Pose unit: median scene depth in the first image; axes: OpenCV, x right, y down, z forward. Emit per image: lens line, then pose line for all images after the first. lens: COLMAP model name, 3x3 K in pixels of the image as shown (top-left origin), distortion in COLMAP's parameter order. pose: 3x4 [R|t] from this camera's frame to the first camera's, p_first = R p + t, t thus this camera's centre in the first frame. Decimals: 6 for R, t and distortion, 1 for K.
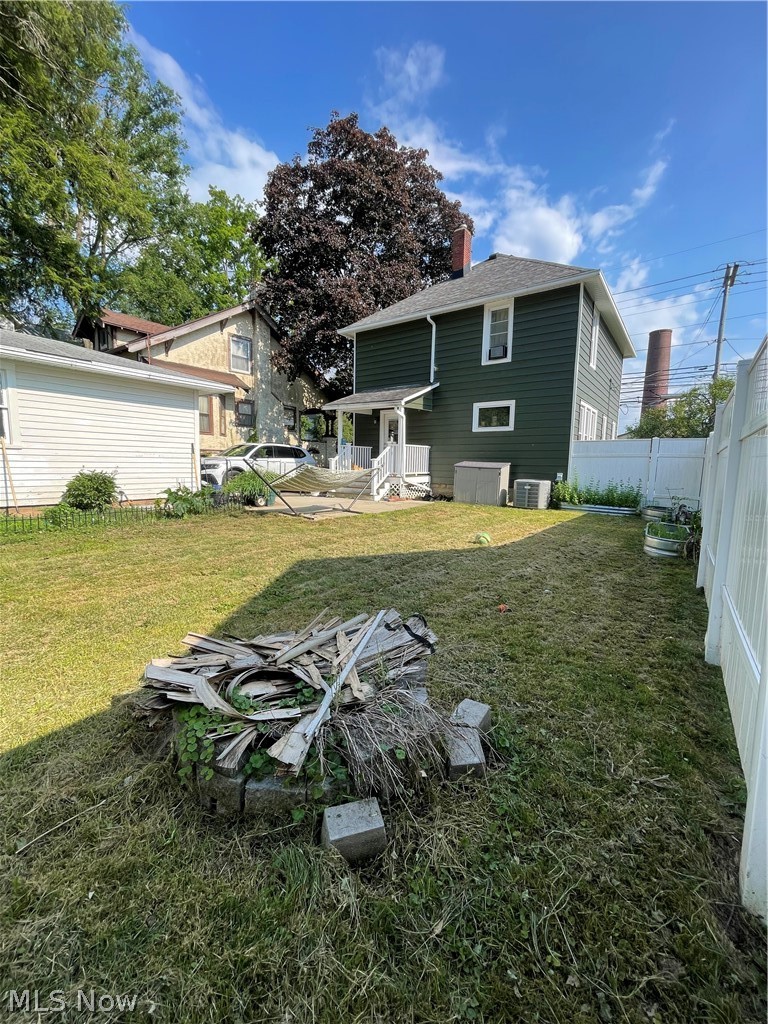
lens RADIAL K [[415.1, 0, 384.1], [0, 415.1, 508.8], [0, 0, 1]] dist [-0.002432, -0.001041]
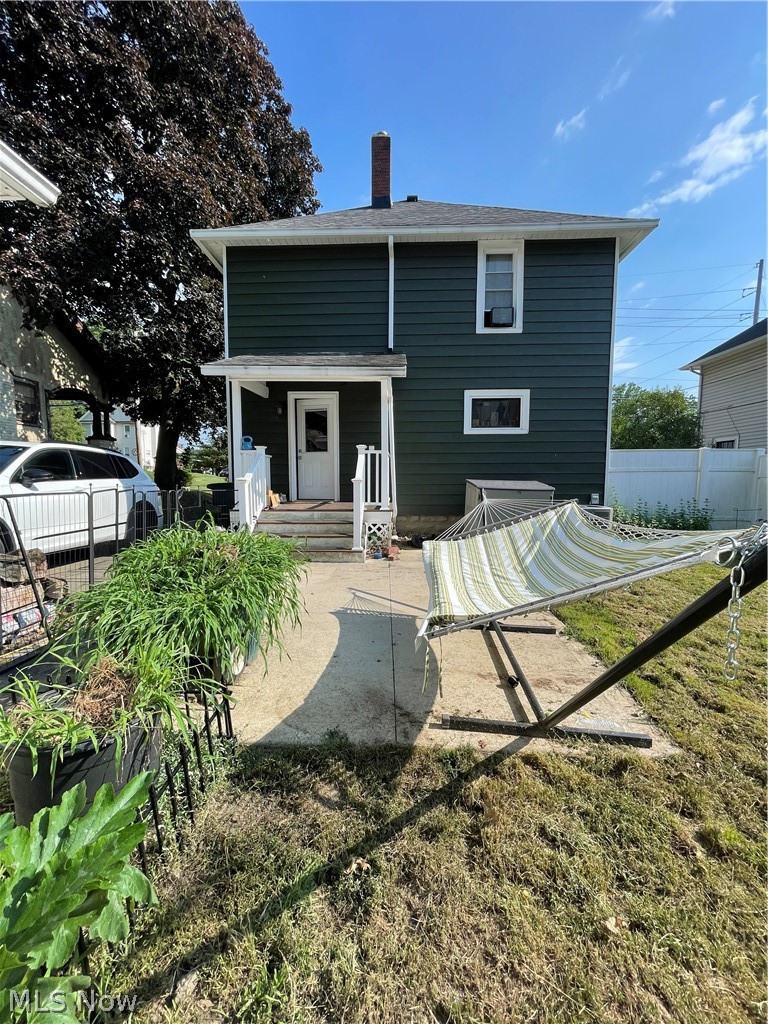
lens RADIAL K [[415.1, 0, 384.5], [0, 415.1, 513.6], [0, 0, 1]] dist [-0.002432, -0.001041]
pose [[0.827209, -0.066958, 0.557890, -0.266183], [0.075621, 0.997108, 0.007546, -0.075905], [-0.556782, 0.035946, 0.829881, 0.536231]]
